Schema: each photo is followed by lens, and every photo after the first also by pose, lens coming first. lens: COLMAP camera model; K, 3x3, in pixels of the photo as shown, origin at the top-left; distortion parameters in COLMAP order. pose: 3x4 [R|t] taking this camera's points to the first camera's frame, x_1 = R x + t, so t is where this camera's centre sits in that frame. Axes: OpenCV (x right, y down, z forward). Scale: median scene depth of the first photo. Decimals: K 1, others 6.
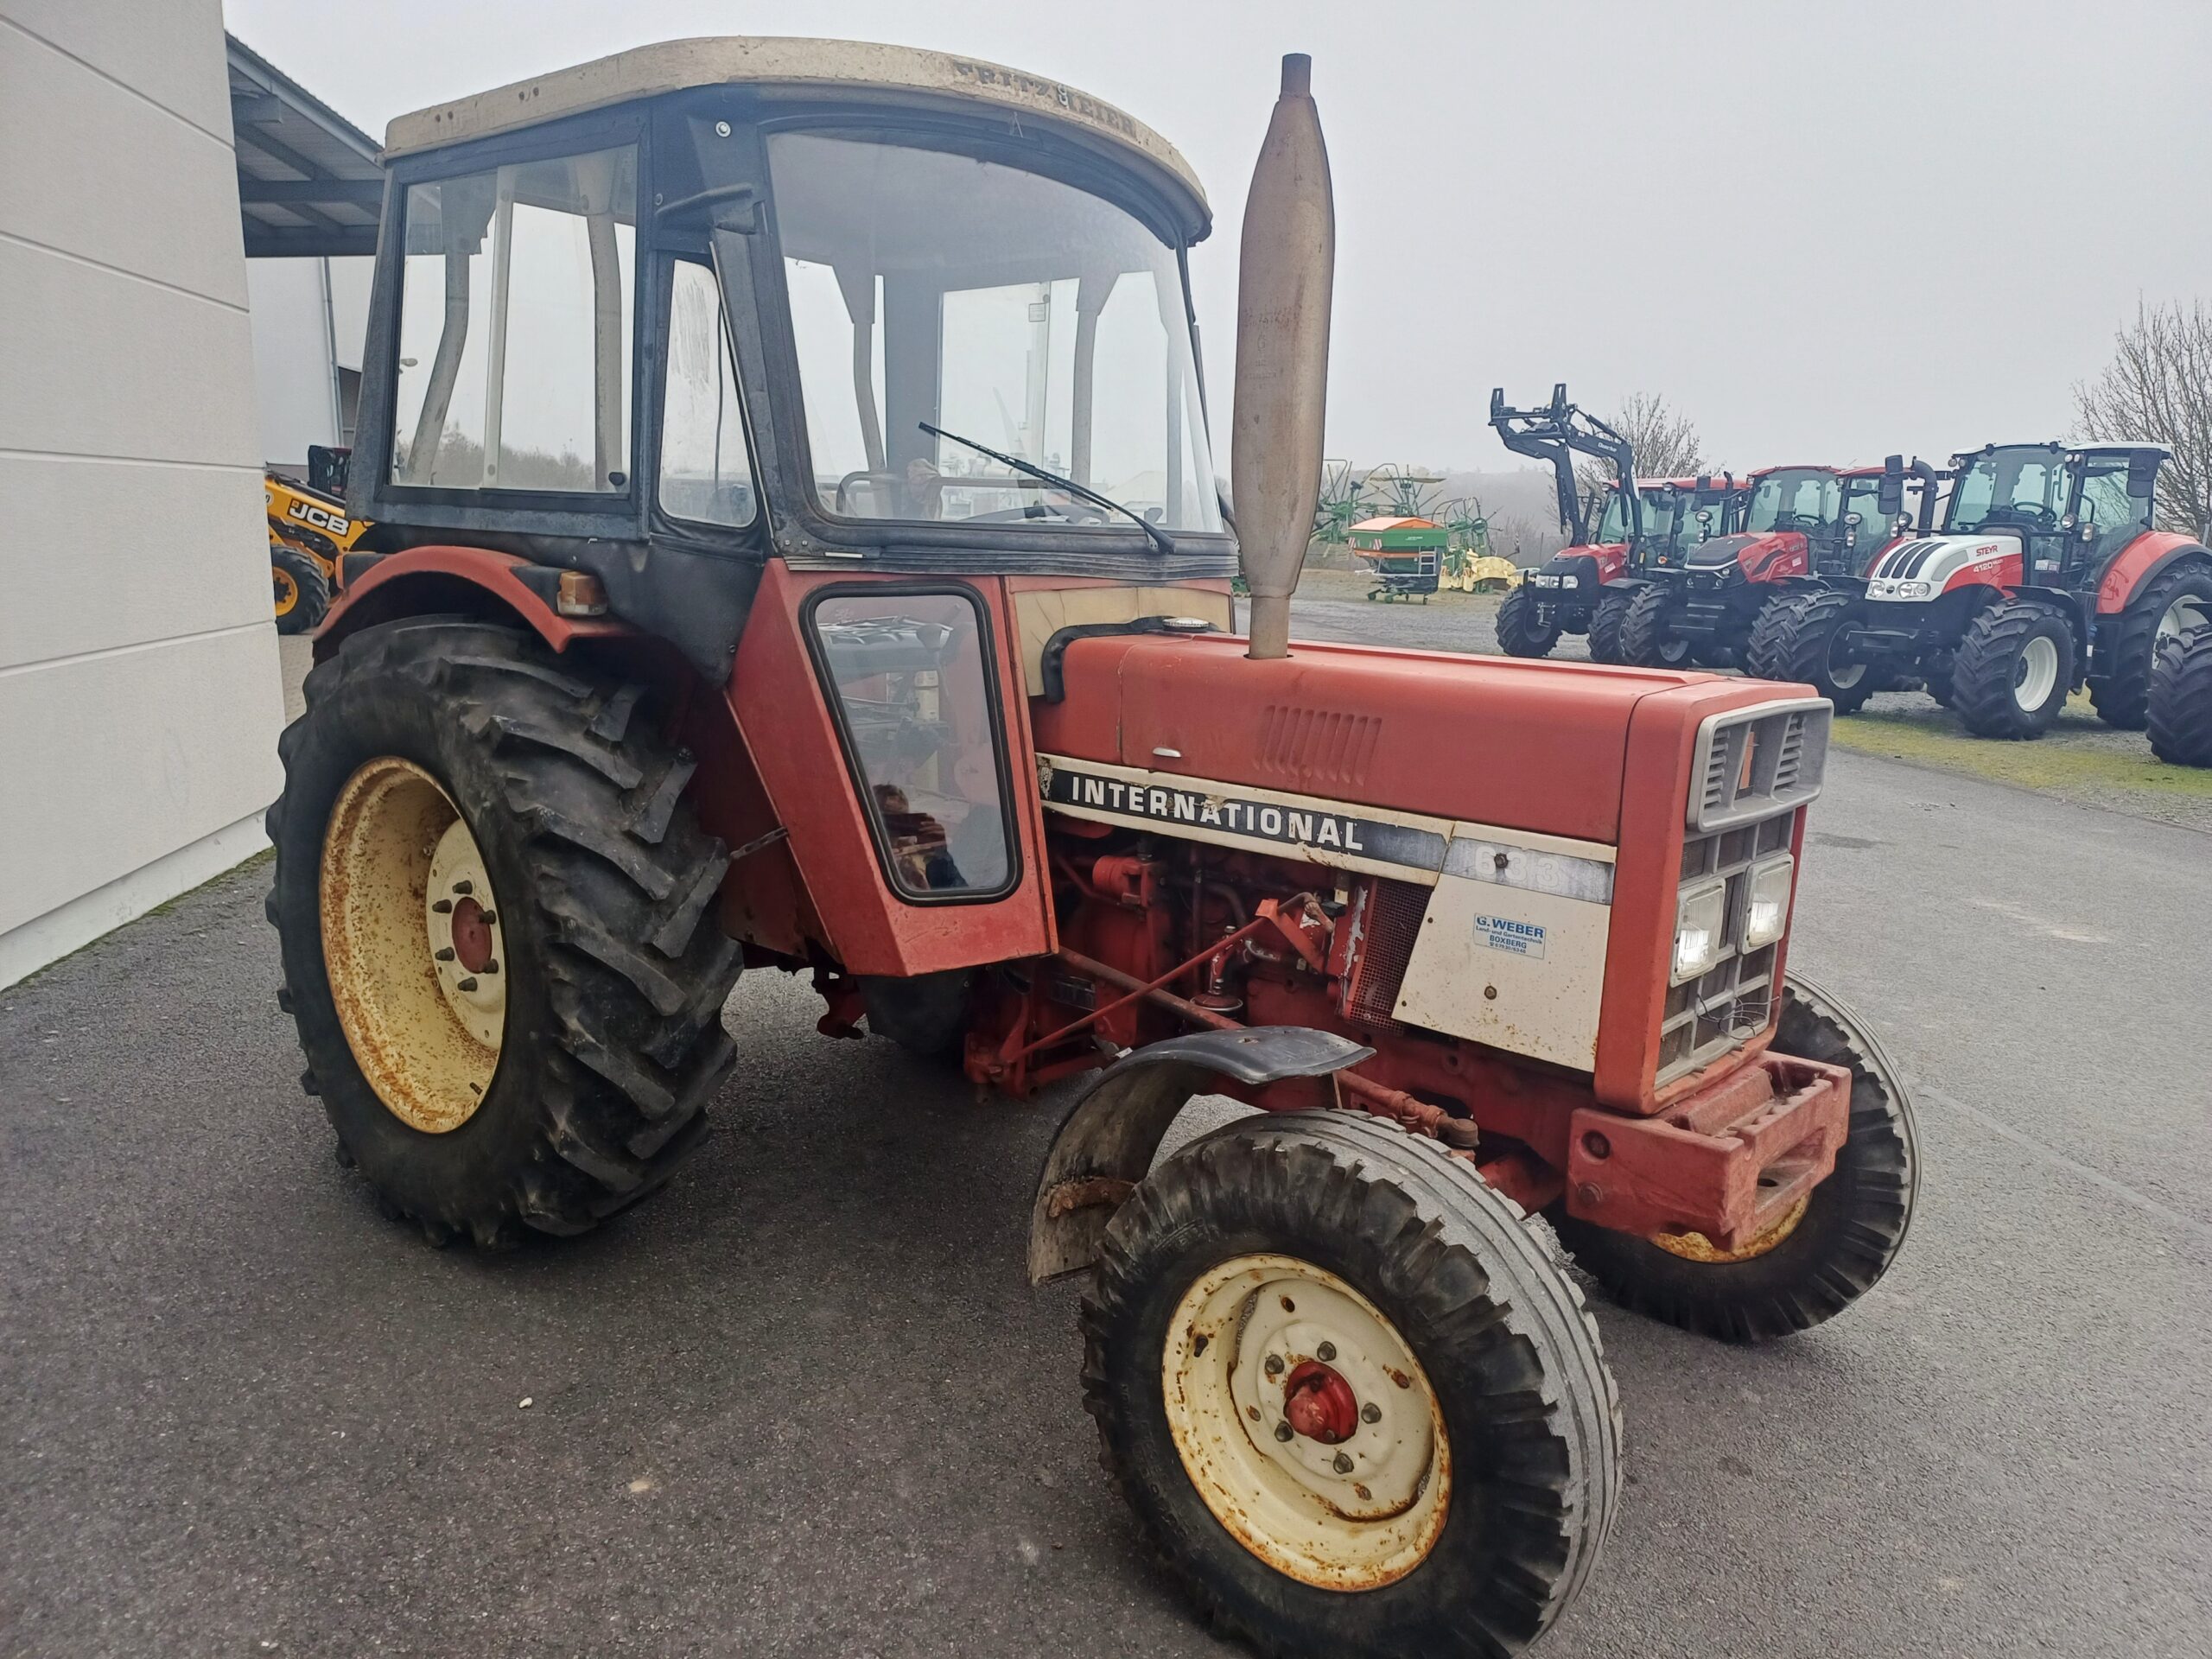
lens RADIAL K [[1581.6, 0, 1147.8], [0, 1581.6, 844.8], [0, 0, 1]] dist [0.084181, -0.072559]
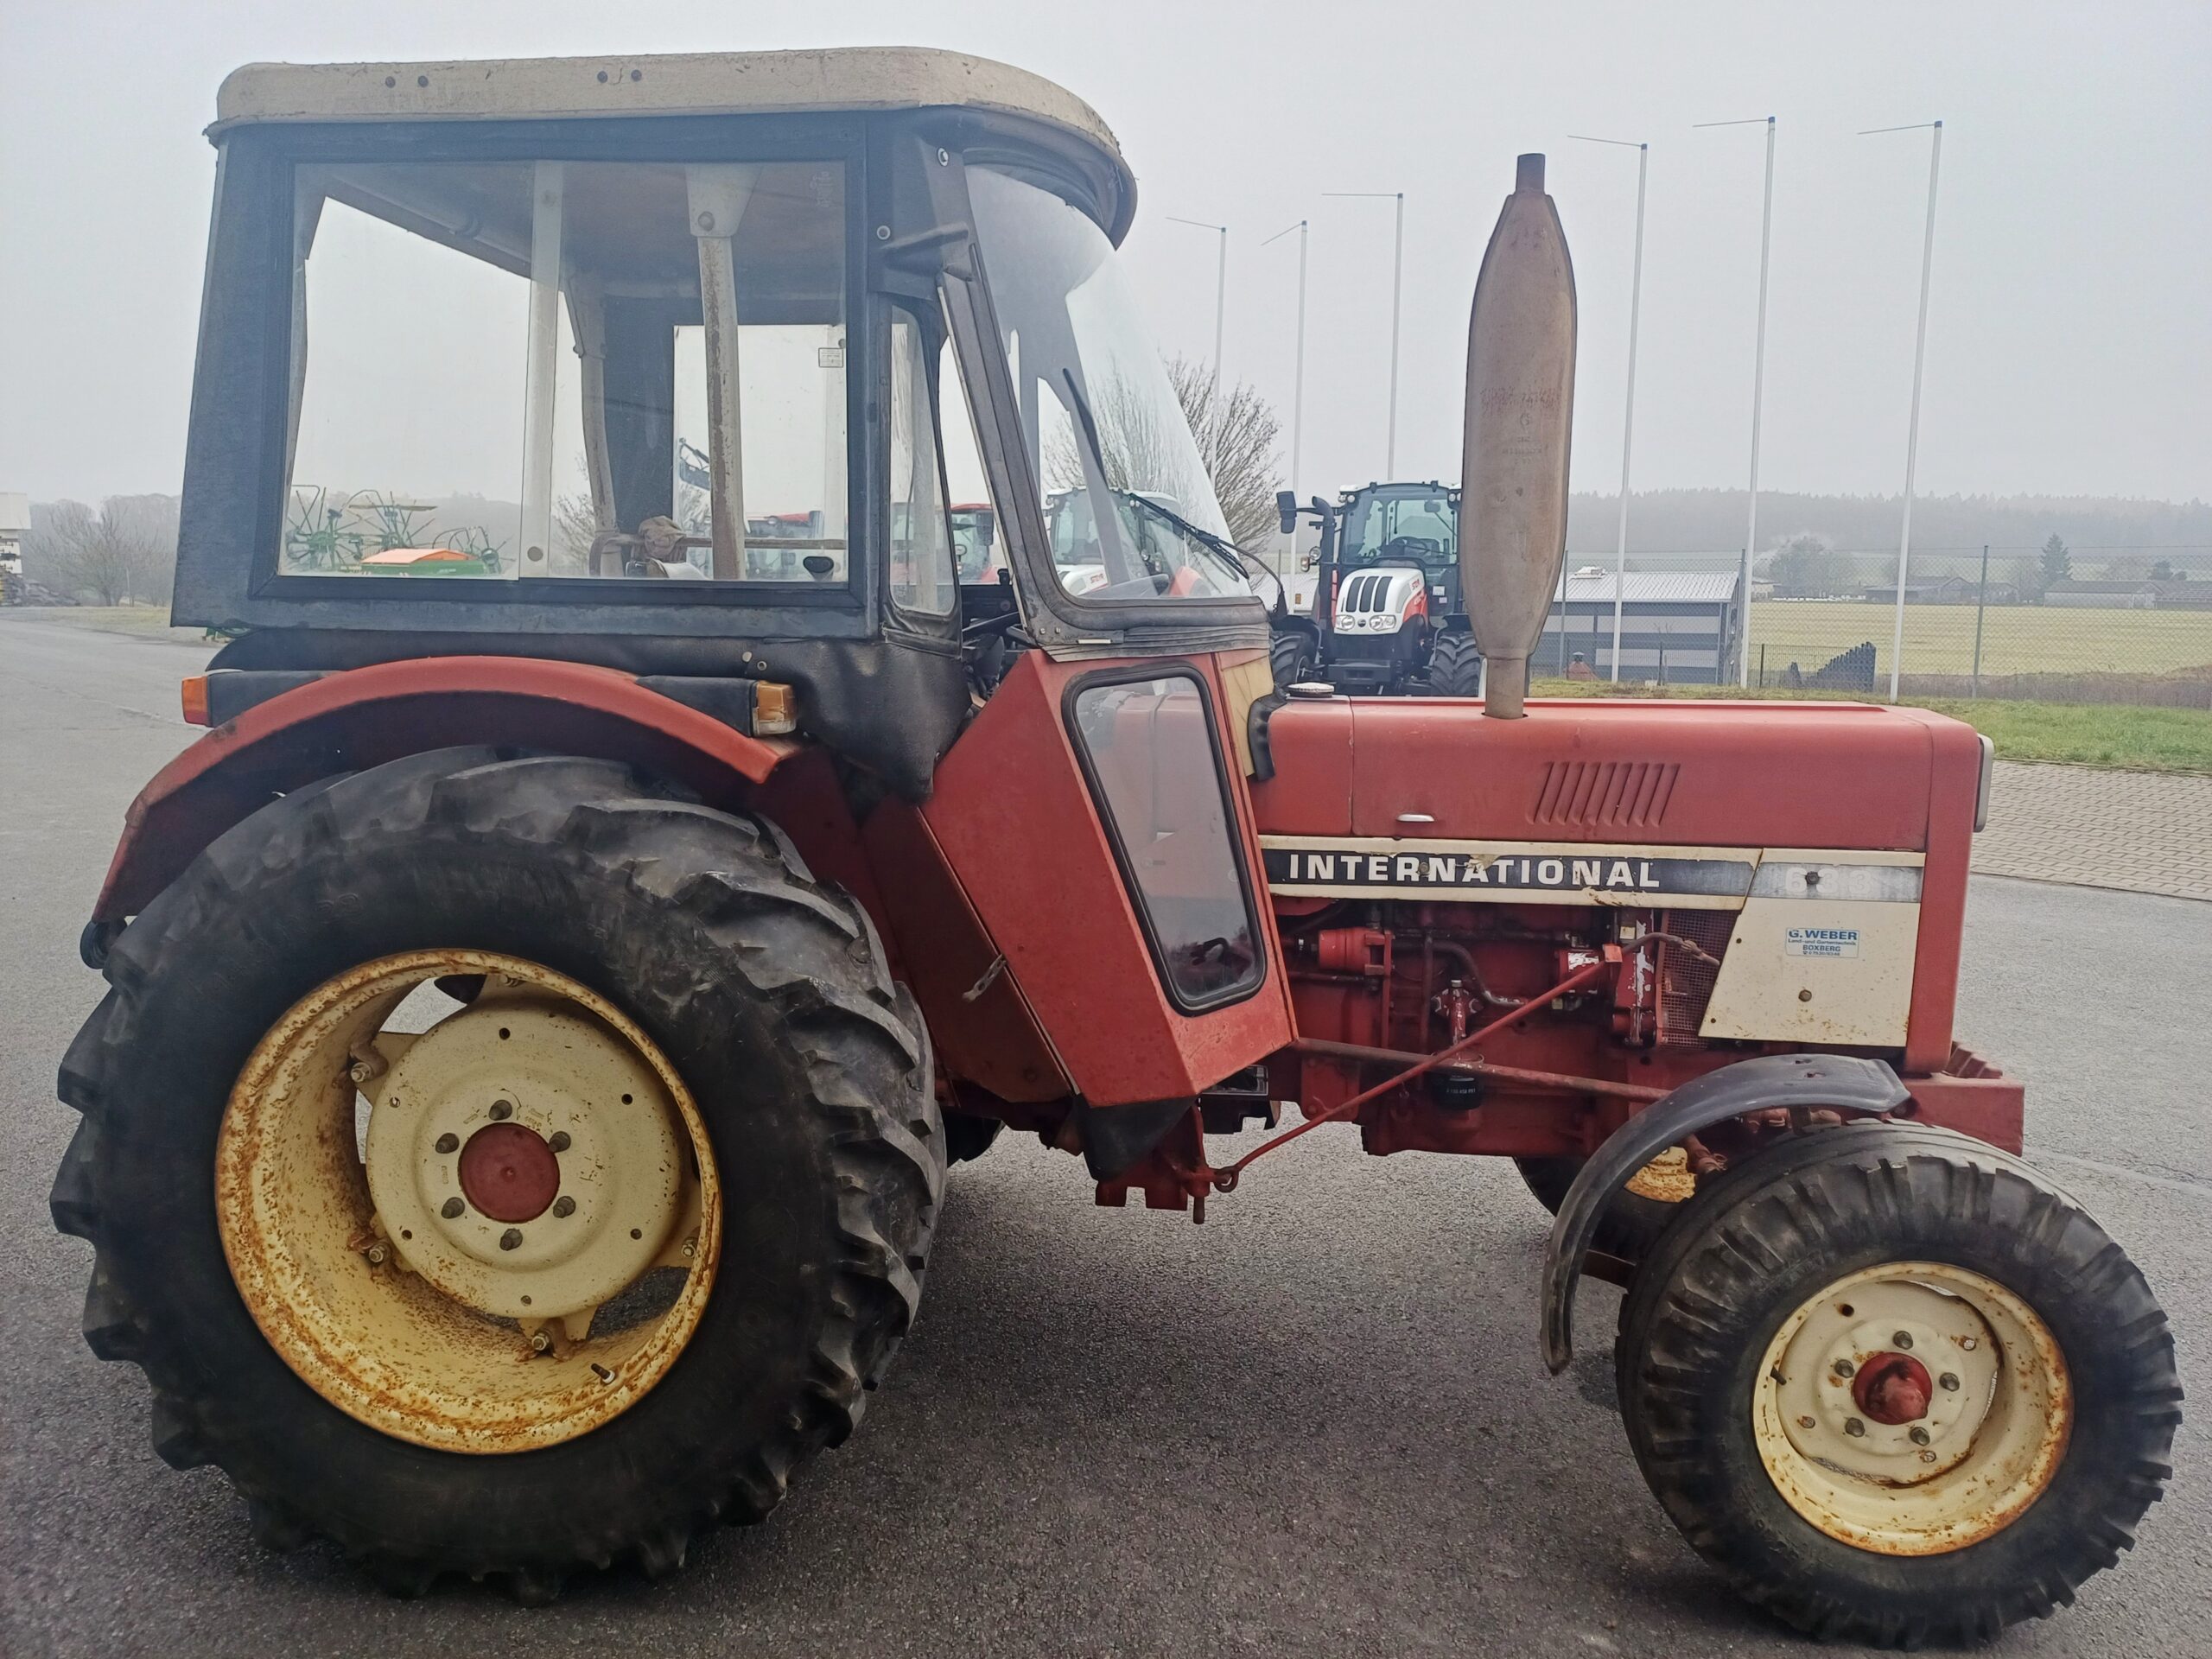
lens RADIAL K [[1581.6, 0, 1108.1], [0, 1581.6, 821.1], [0, 0, 1]] dist [0.084181, -0.072559]
pose [[0.832540, -0.114408, 0.542022, -0.678675], [0.131025, 0.991347, 0.007996, -0.087998], [-0.538246, 0.064361, 0.840326, 0.253554]]
